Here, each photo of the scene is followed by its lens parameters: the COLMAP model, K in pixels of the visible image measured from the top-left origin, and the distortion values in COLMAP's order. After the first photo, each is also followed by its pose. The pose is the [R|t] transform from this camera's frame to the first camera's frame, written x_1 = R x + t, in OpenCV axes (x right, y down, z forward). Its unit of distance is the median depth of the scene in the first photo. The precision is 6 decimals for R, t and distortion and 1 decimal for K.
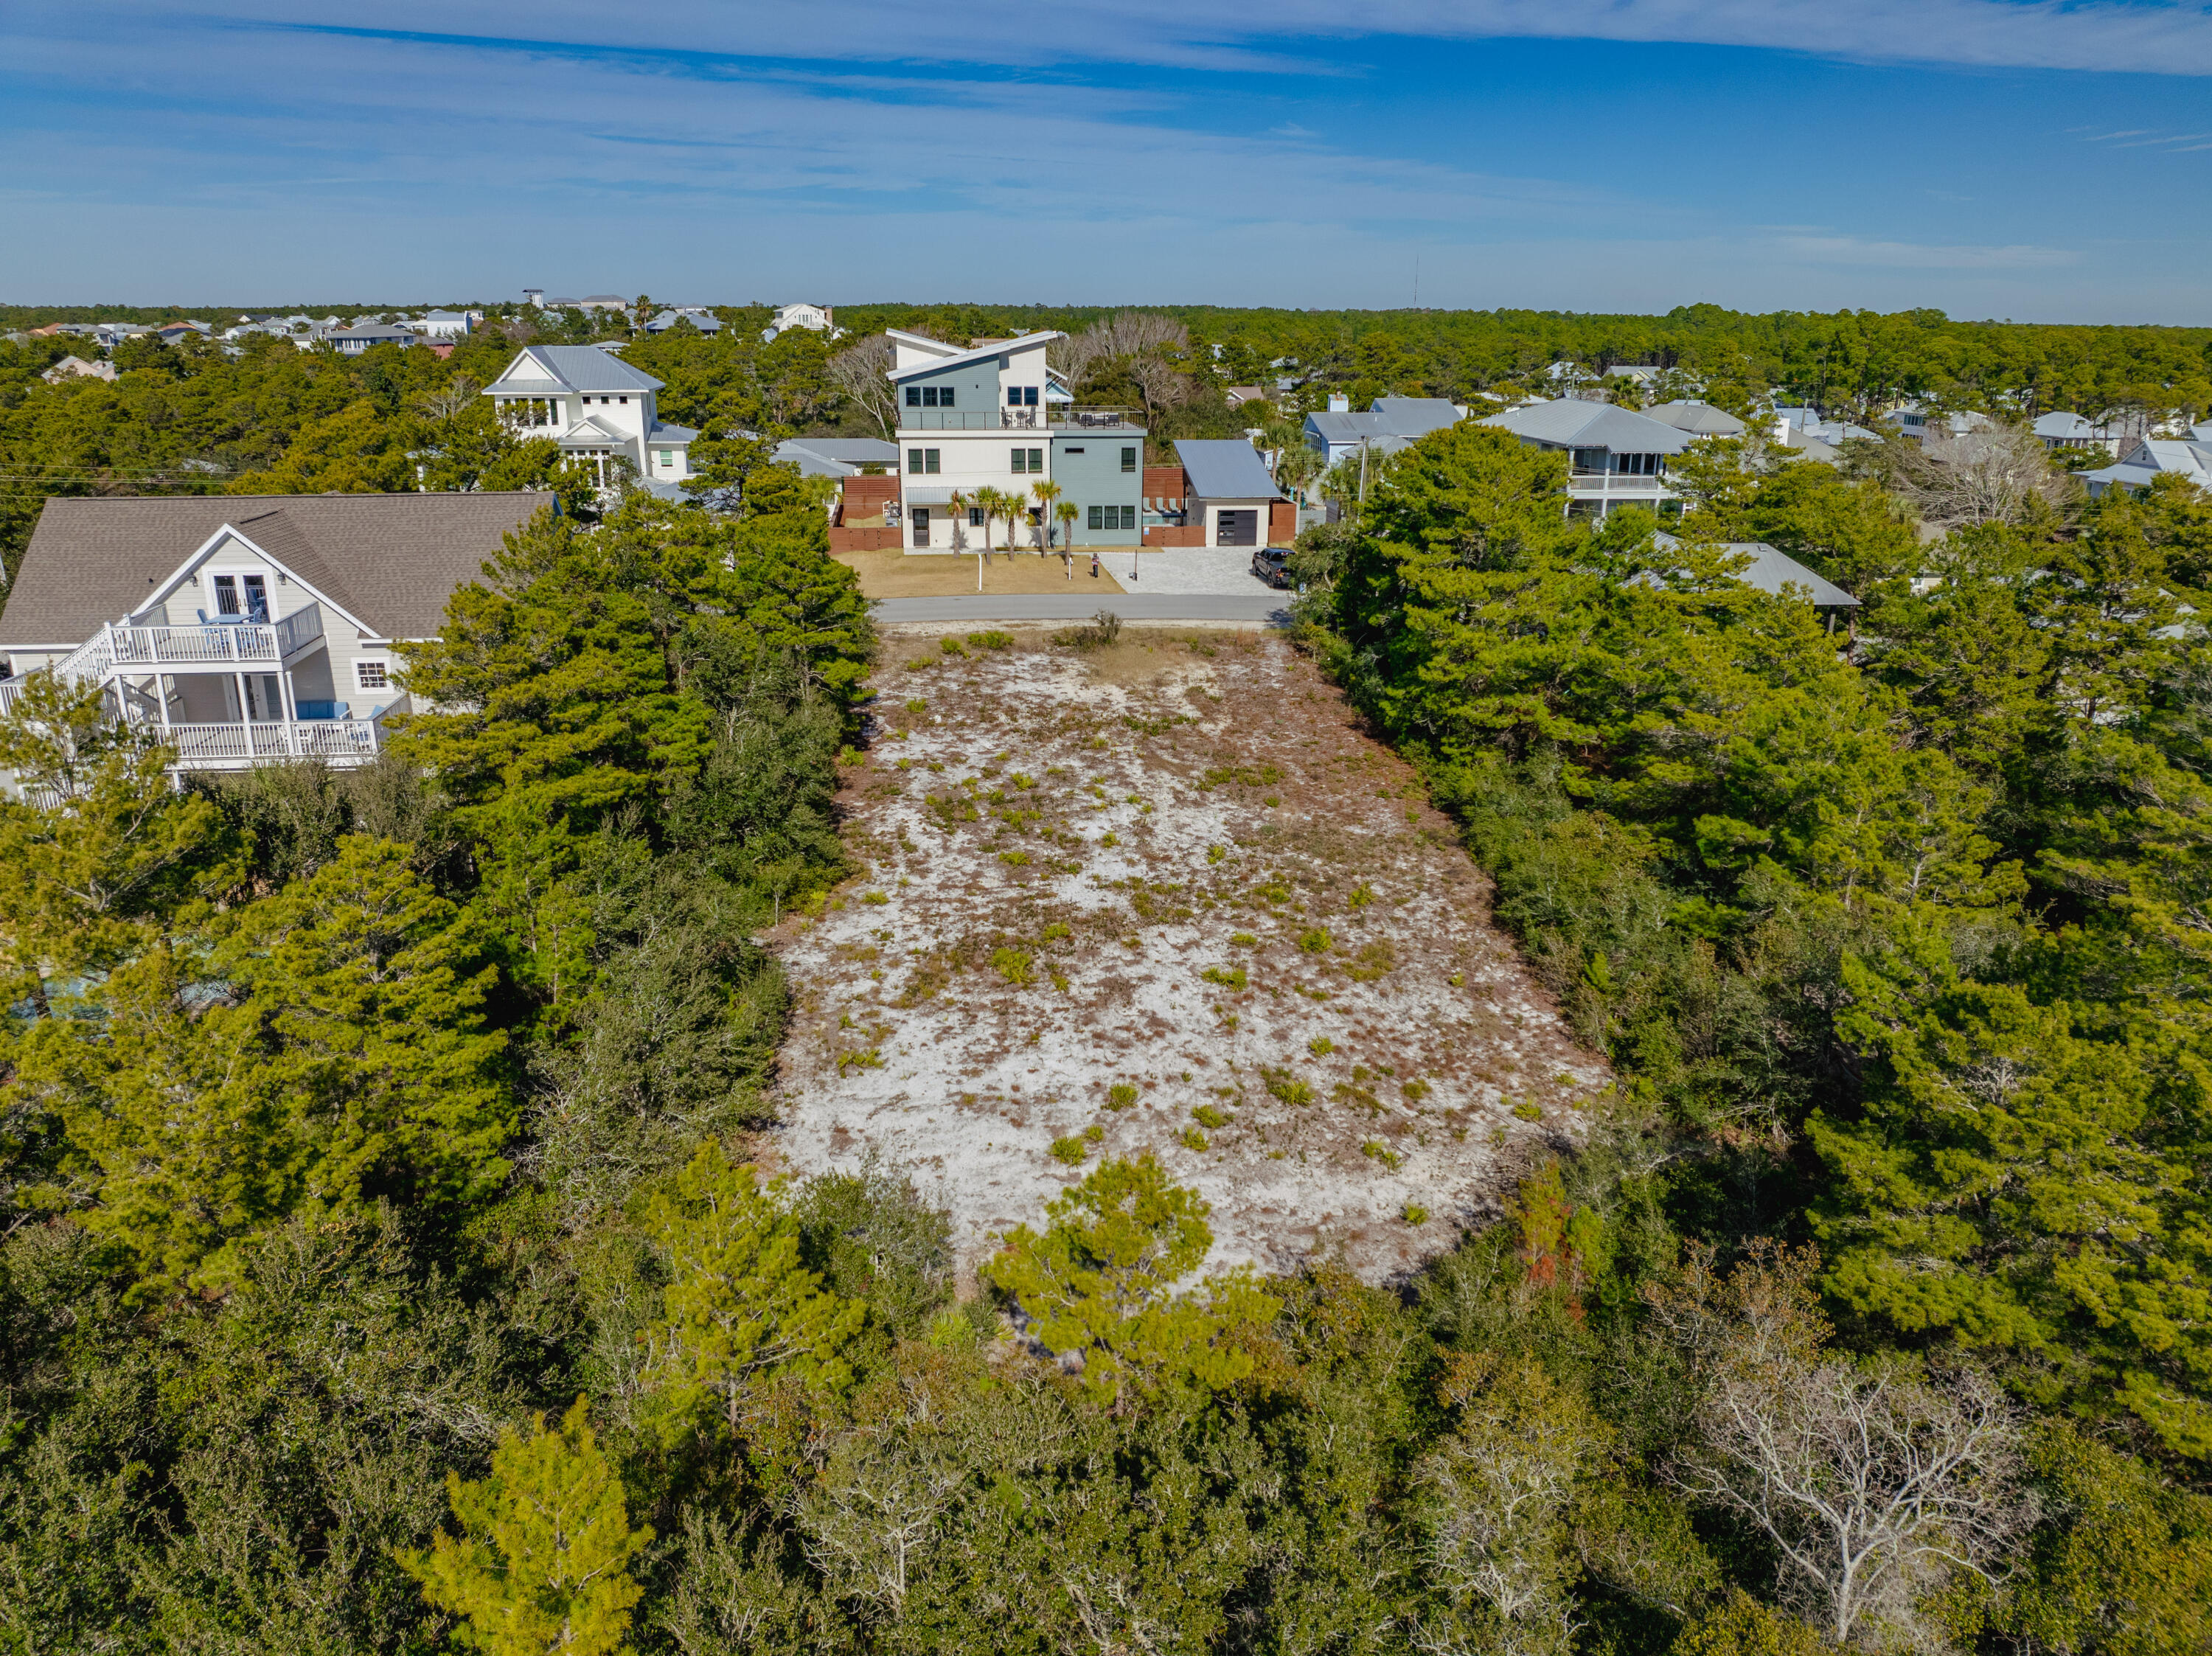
lens RADIAL K [[1568.8, 0, 1106.0], [0, 1568.8, 828.0], [0, 0, 1]] dist [-0.067287, 0.038918]
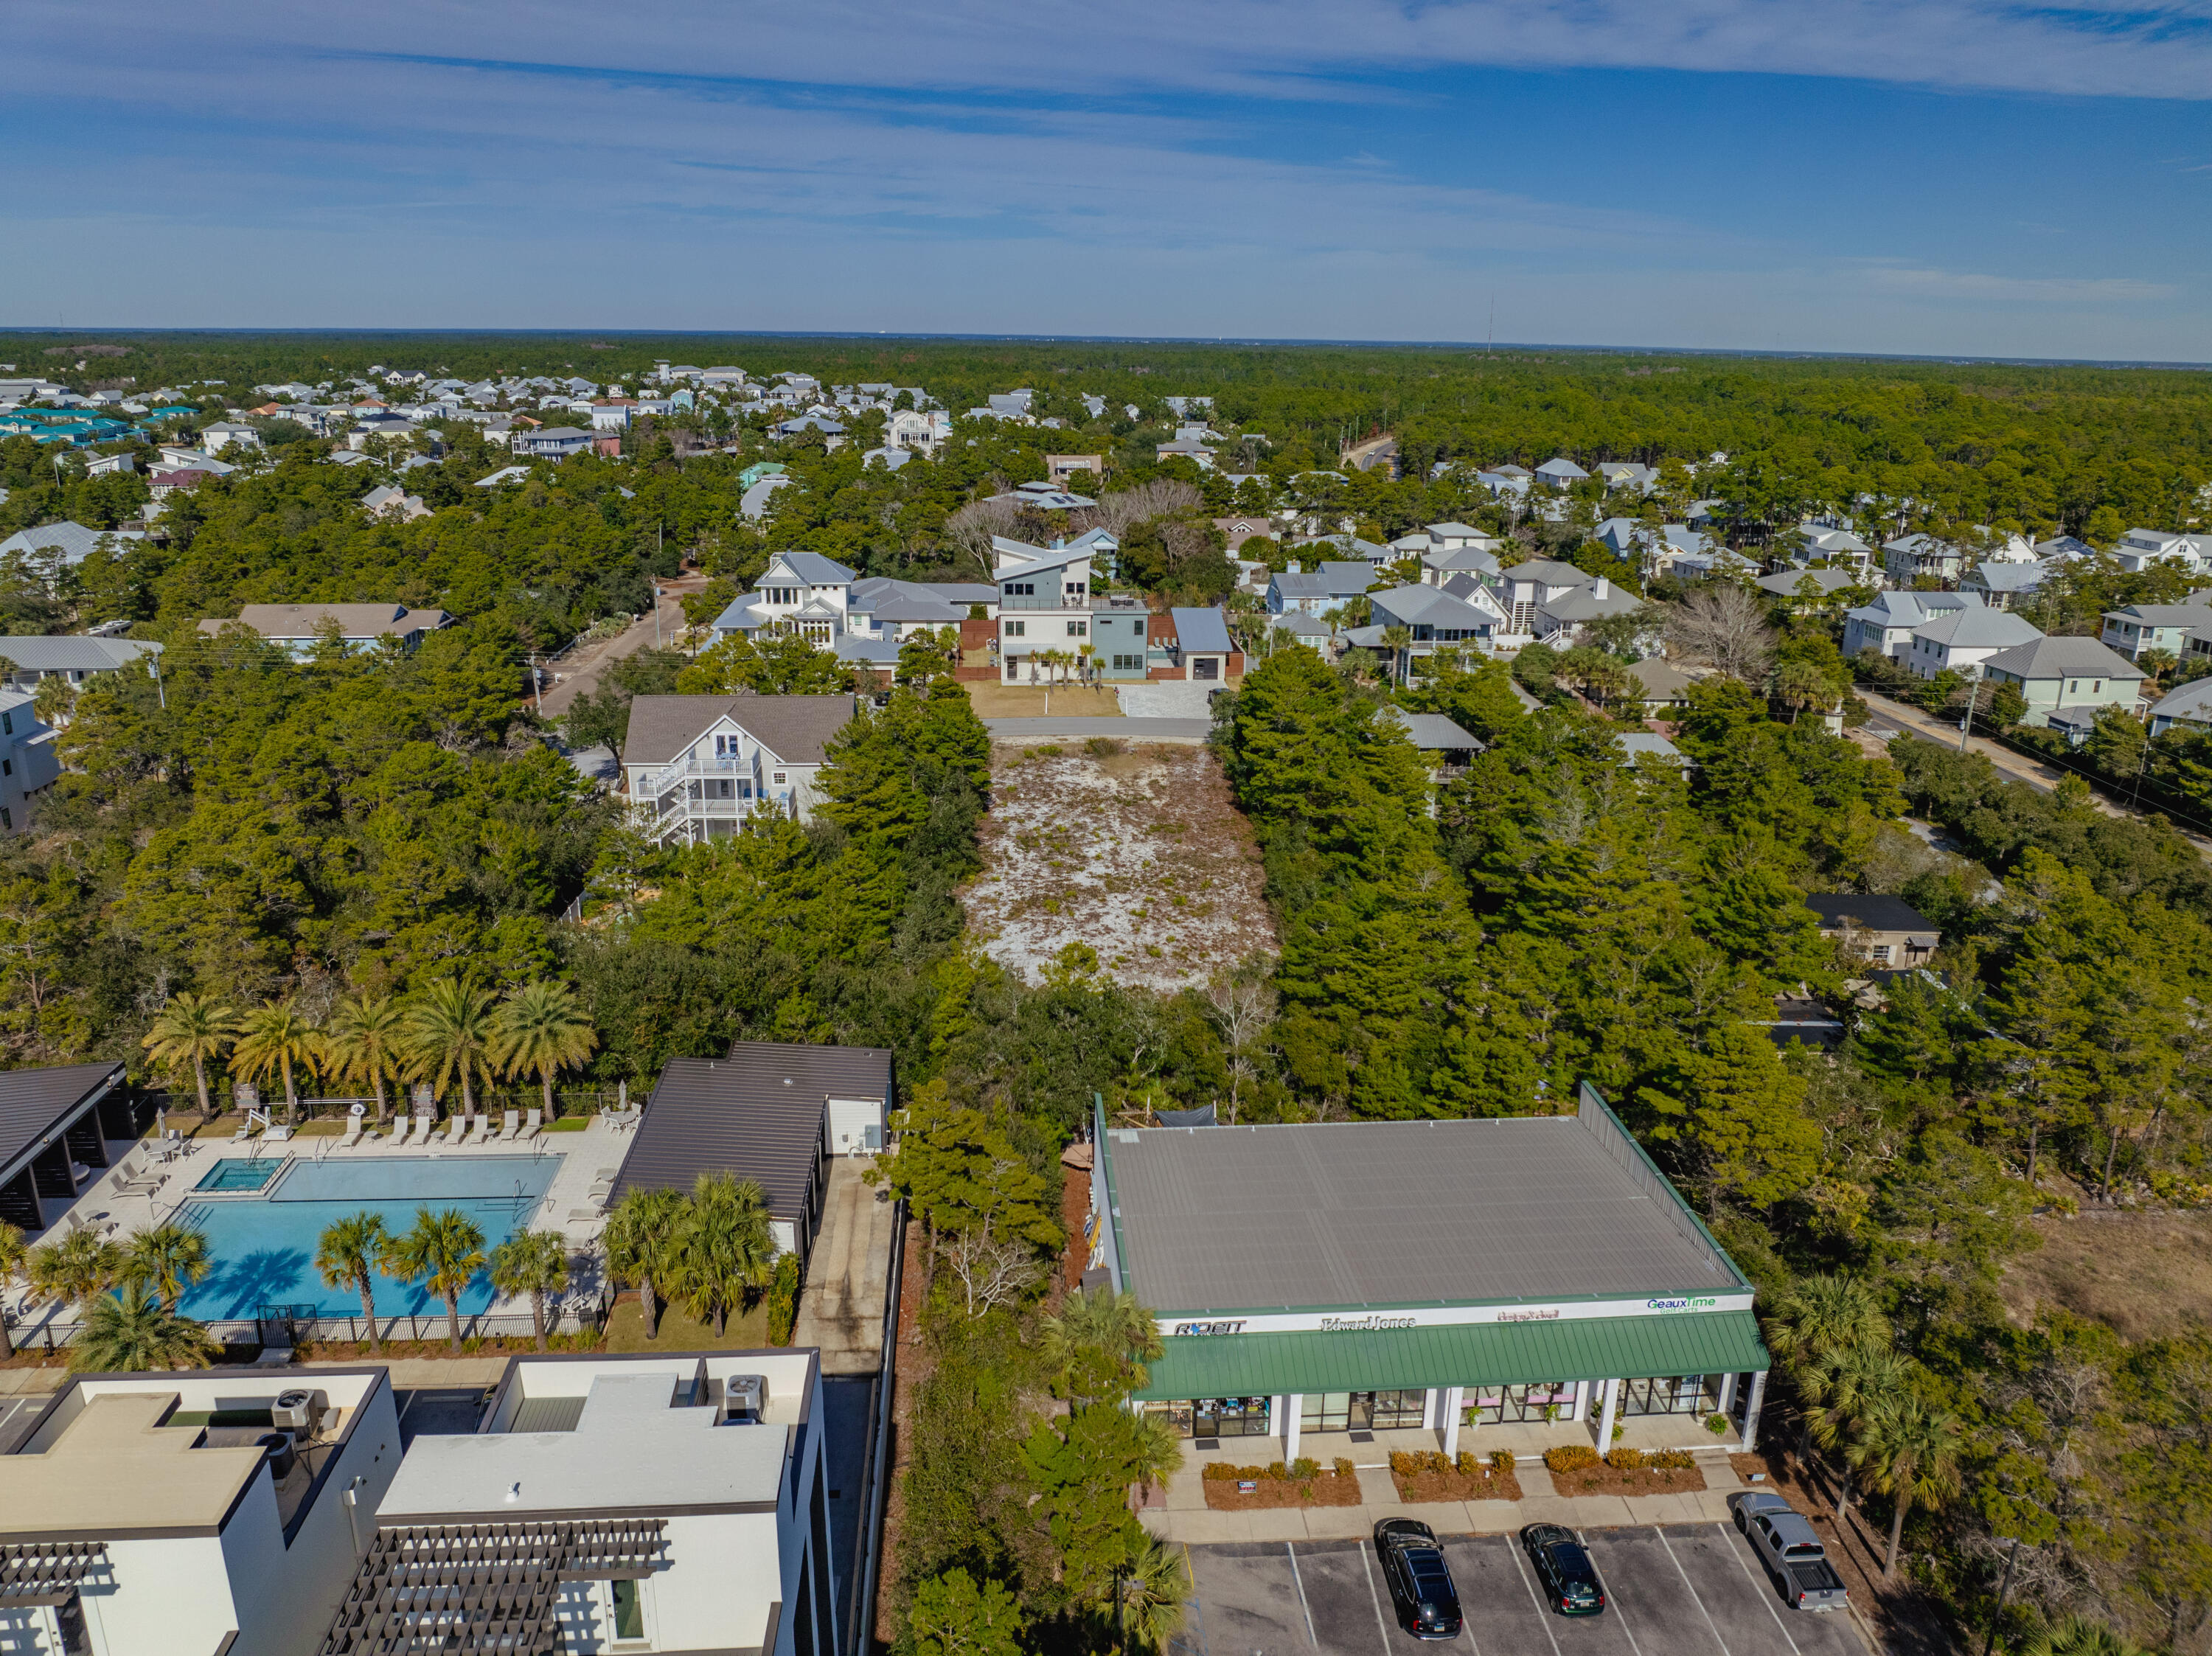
lens RADIAL K [[1568.8, 0, 1106.0], [0, 1568.8, 828.0], [0, 0, 1]] dist [-0.067287, 0.038918]
pose [[0.998749, 0.021602, -0.045104, 0.103637], [-0.022289, 0.999642, -0.014776, -0.000452], [0.044769, 0.015763, 0.998873, -1.130246]]
